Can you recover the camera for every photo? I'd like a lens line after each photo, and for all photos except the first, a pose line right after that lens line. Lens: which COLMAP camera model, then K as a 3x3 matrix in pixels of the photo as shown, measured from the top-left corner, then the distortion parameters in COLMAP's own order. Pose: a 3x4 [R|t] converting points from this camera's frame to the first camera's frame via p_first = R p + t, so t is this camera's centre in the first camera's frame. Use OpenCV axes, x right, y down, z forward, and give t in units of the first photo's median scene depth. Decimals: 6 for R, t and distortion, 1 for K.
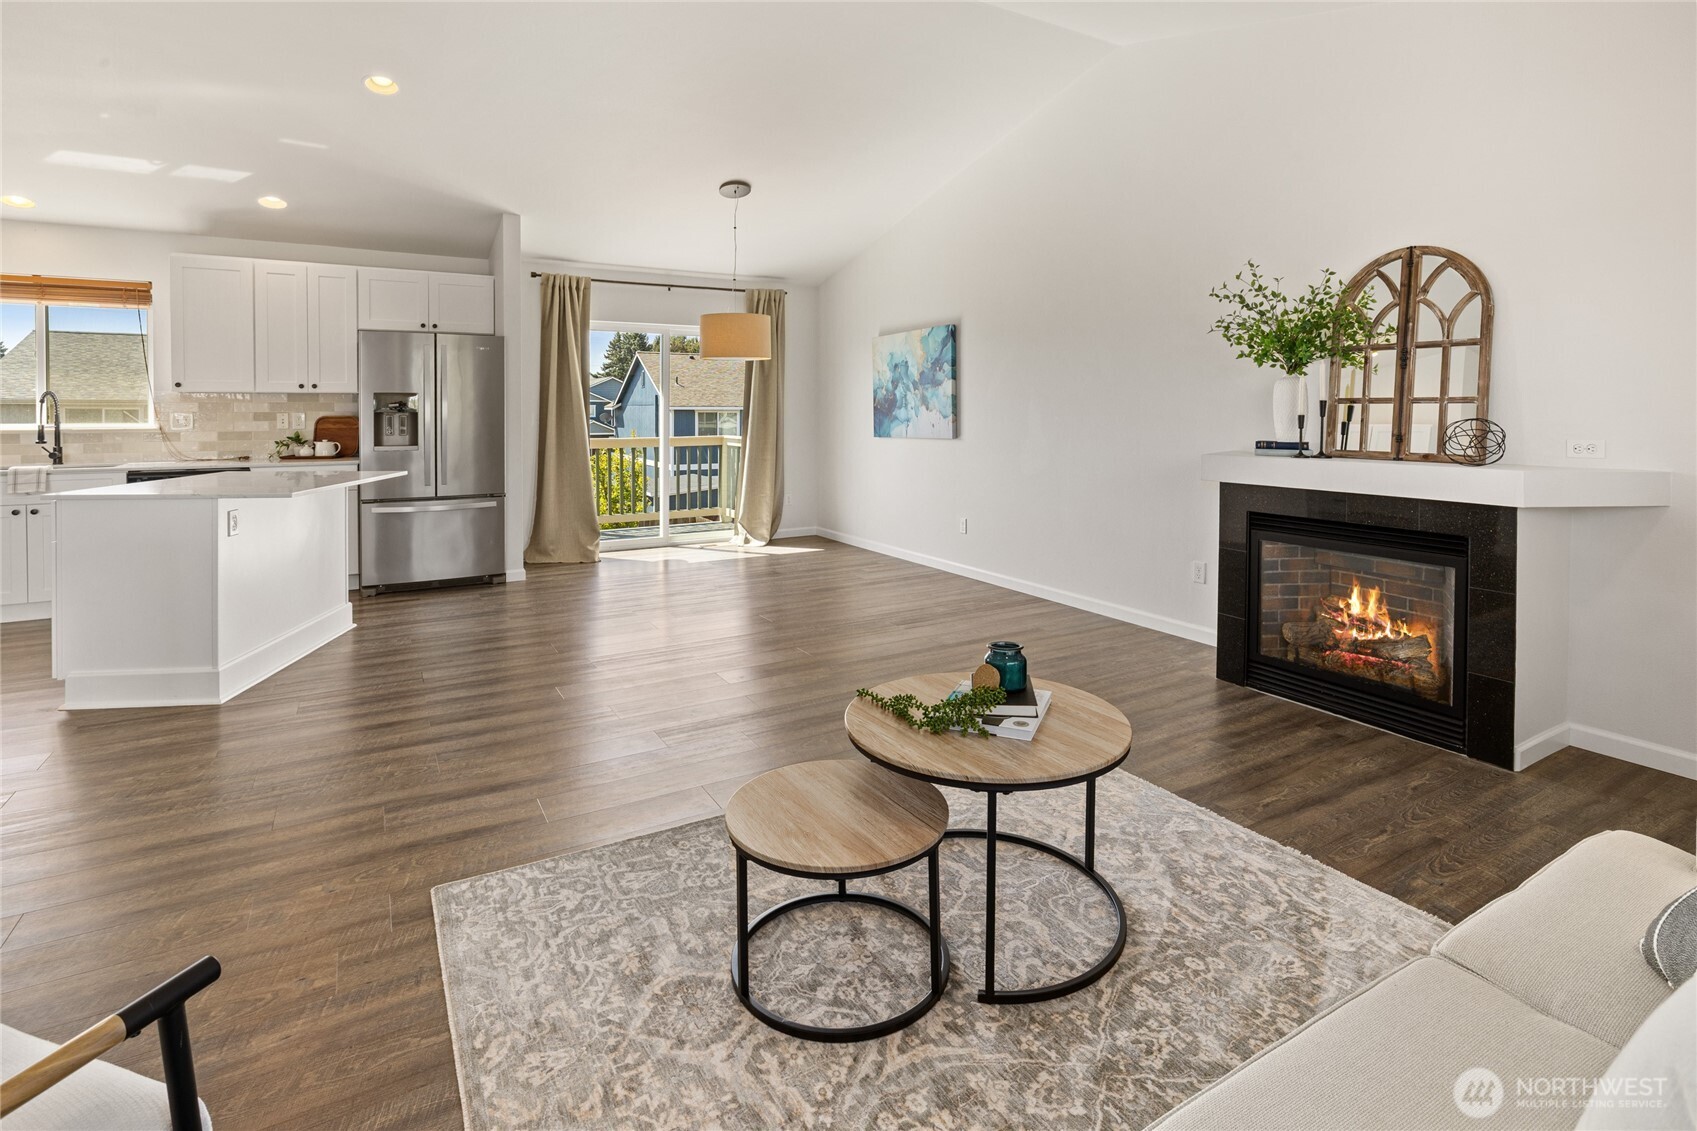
lens RADIAL K [[836.9, 0, 876.1], [0, 836.9, 419.8], [0, 0, 1]] dist [-0.010563, 0.000850]
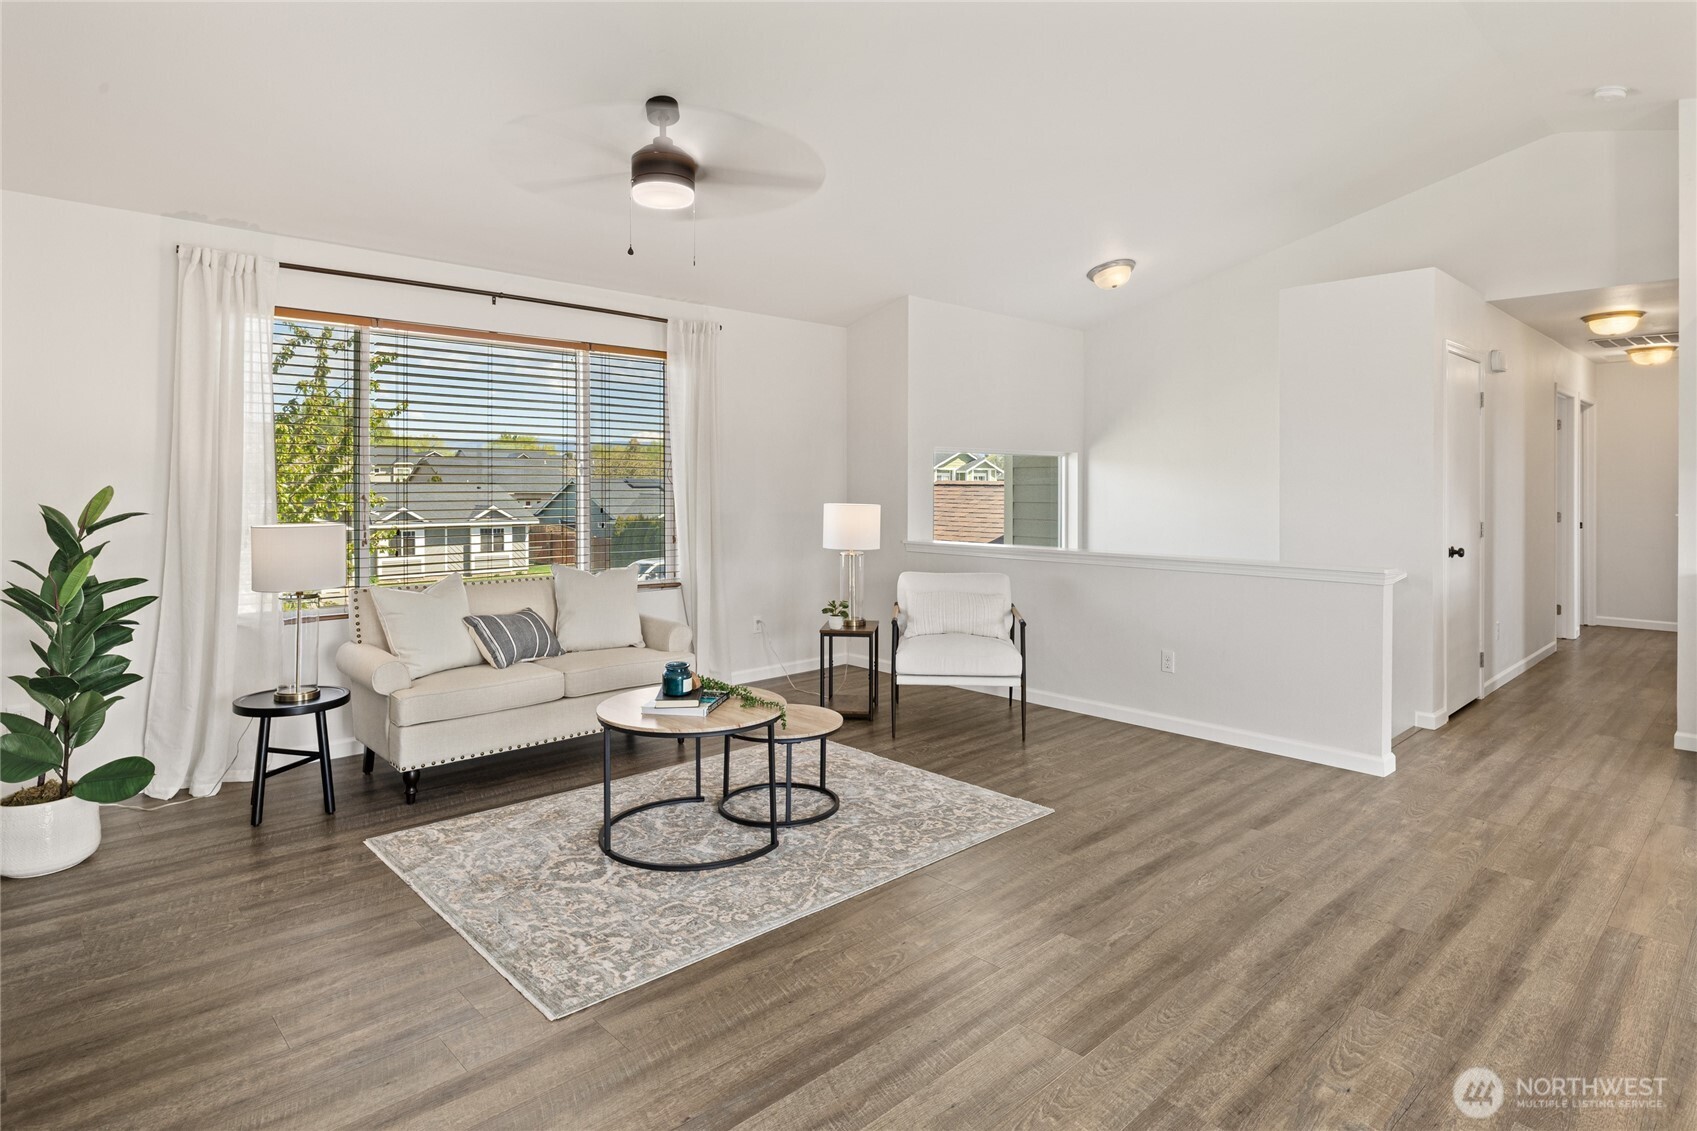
lens RADIAL K [[912.2, 0, 874.7], [0, 912.2, 480.9], [0, 0, 1]] dist [-0.007822, 0.001932]
pose [[-0.975914, -0.001899, -0.218148, 0.060902], [-0.004091, 0.999946, 0.009599, -0.023514], [0.218118, 0.010261, -0.975868, 0.962600]]
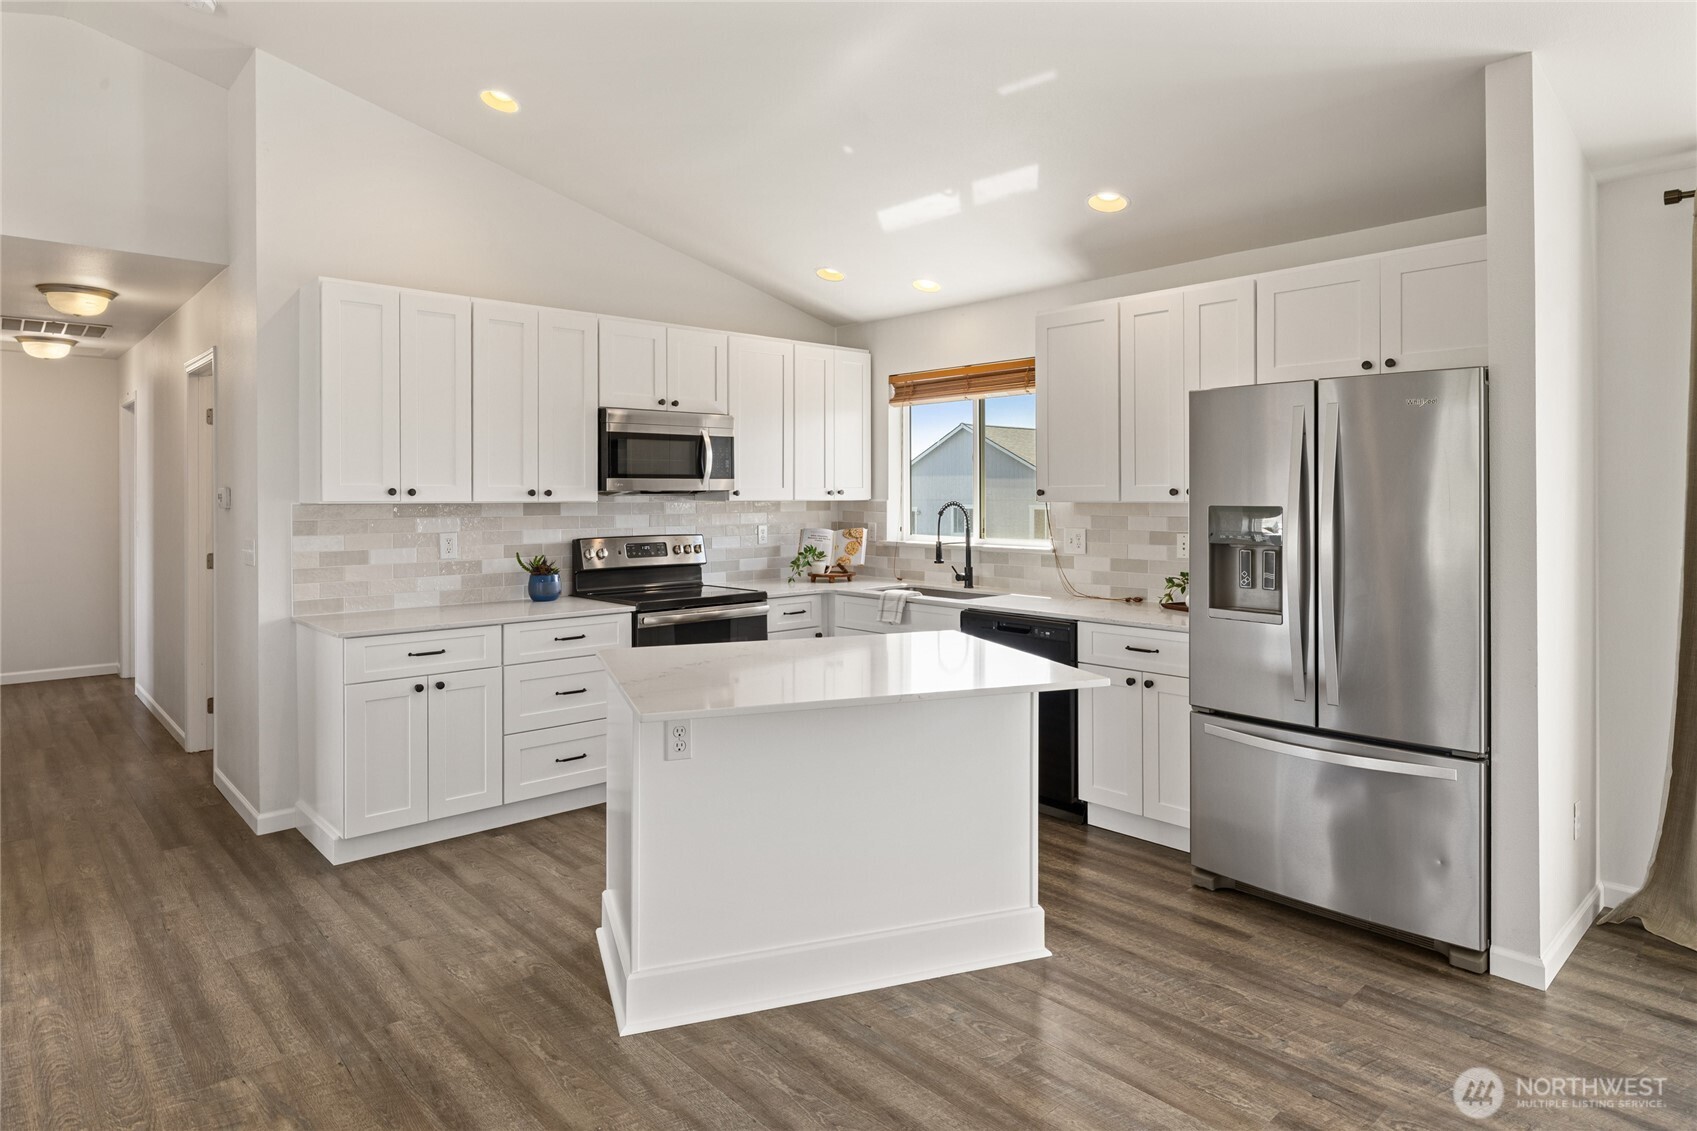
lens RADIAL K [[977.6, 0, 814.3], [0, 977.6, 489.5], [0, 0, 1]] dist [0.001752, -0.001706]
pose [[0.172036, -0.004615, -0.985080, -0.034458], [-0.012765, 0.999895, -0.006914, -0.033604], [0.985008, 0.013764, 0.171959, 0.616200]]
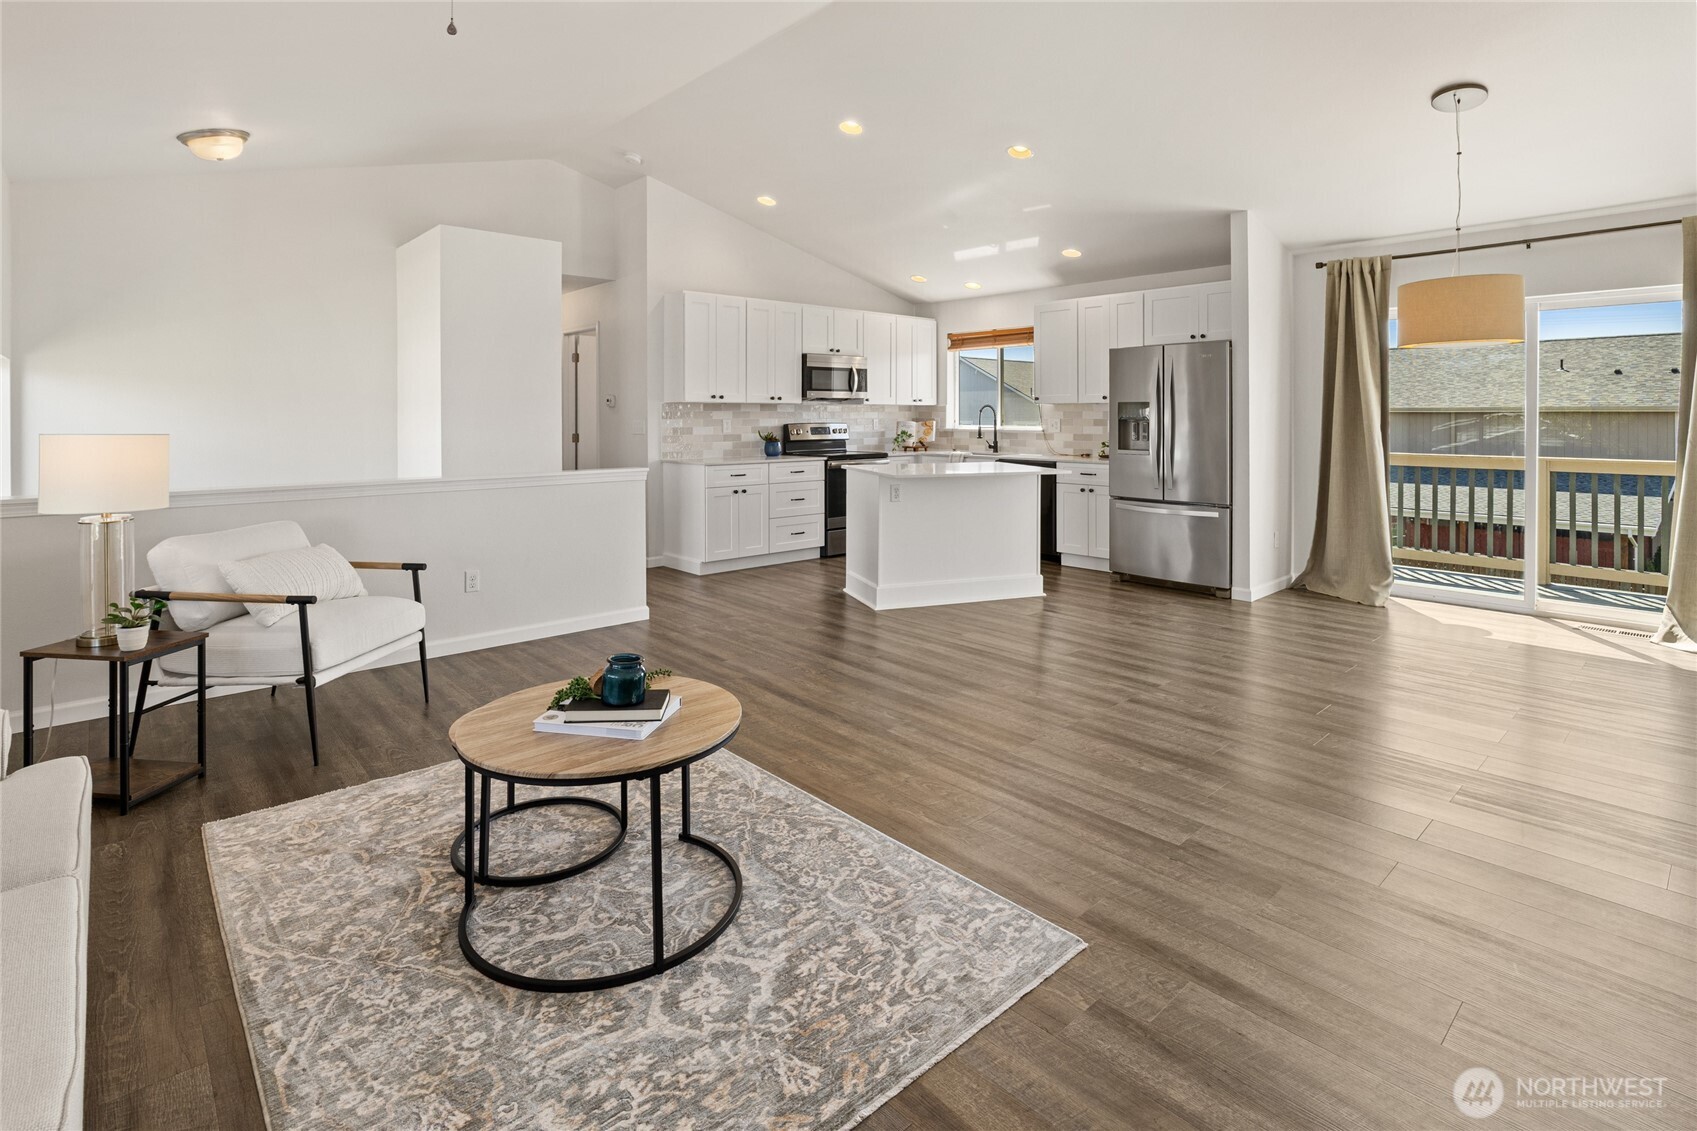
lens RADIAL K [[836.9, 0, 827.3], [0, 836.9, 409.0], [0, 0, 1]] dist [-0.010563, 0.000850]
pose [[0.174449, -0.006896, -0.984642, 0.430316], [-0.014901, 0.999842, -0.009643, -0.006059], [0.984553, 0.016355, 0.174319, 0.390439]]
